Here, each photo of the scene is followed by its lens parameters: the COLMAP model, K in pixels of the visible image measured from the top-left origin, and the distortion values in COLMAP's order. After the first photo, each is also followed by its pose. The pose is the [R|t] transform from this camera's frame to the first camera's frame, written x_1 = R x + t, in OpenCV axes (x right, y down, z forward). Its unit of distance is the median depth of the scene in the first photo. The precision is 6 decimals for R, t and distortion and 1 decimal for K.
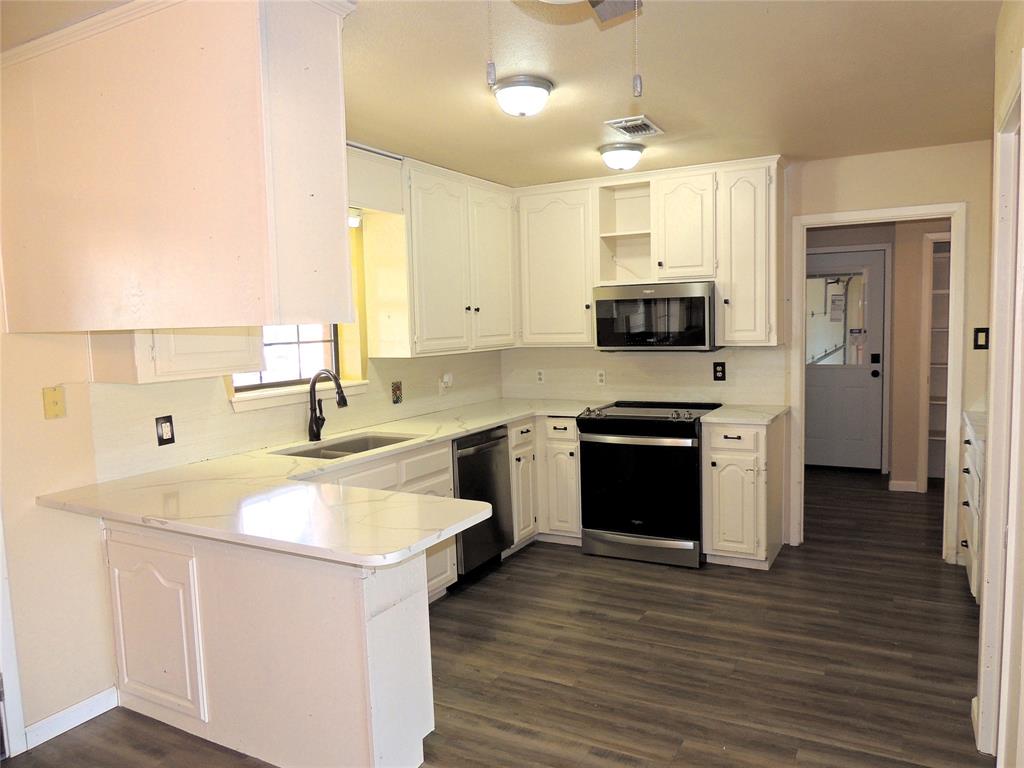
lens RADIAL K [[729.1, 0, 524.0], [0, 729.1, 386.1], [0, 0, 1]] dist [-0.013885, -0.002056]
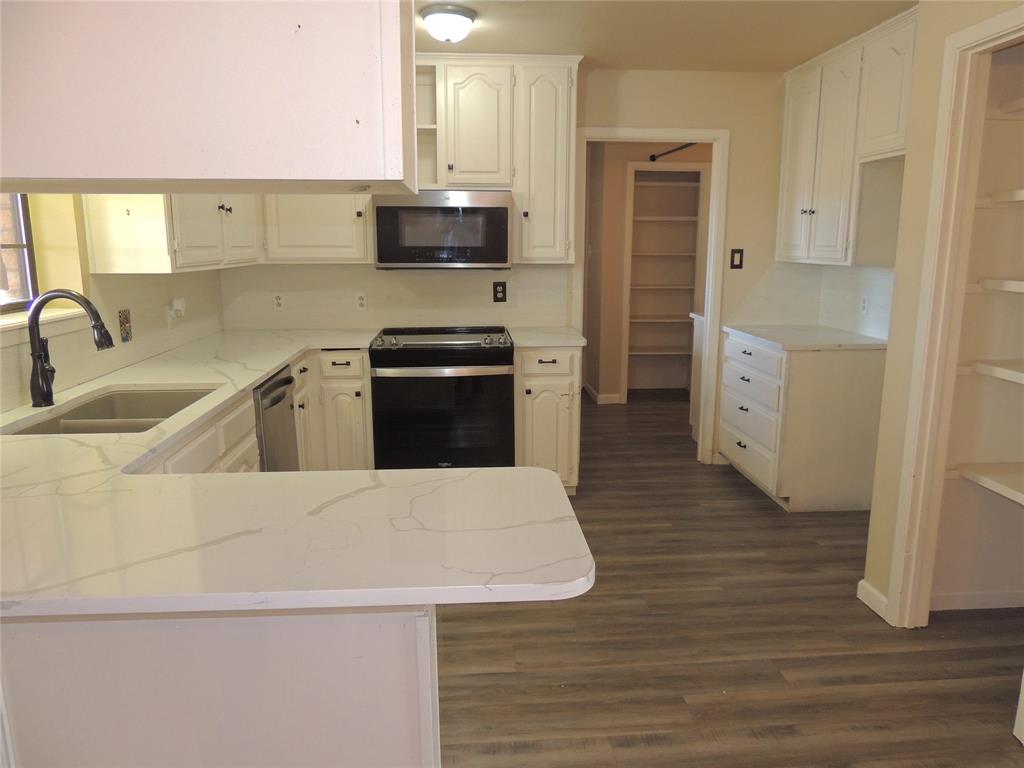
lens RADIAL K [[727.9, 0, 512.0], [0, 727.9, 384.0], [0, 0, 1]] dist [-0.019495, -0.000666]
pose [[0.841621, -0.074786, 0.534866, -0.266436], [0.024854, 0.994680, 0.099970, 0.004807], [-0.539497, -0.070843, 0.839002, 0.253080]]
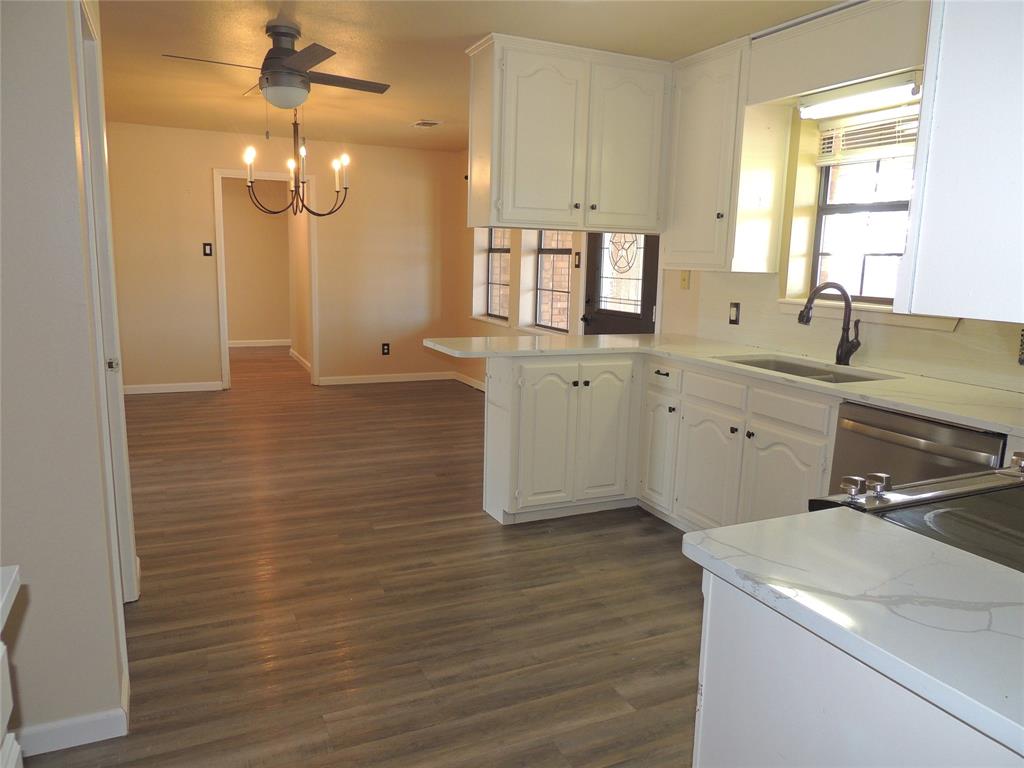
lens RADIAL K [[727.9, 0, 512.0], [0, 727.9, 384.0], [0, 0, 1]] dist [-0.019495, -0.000666]
pose [[-0.592215, 0.153158, -0.791091, 0.622056], [-0.084030, 0.964678, 0.249671, -0.085220], [0.801387, 0.214334, -0.558427, 1.124507]]
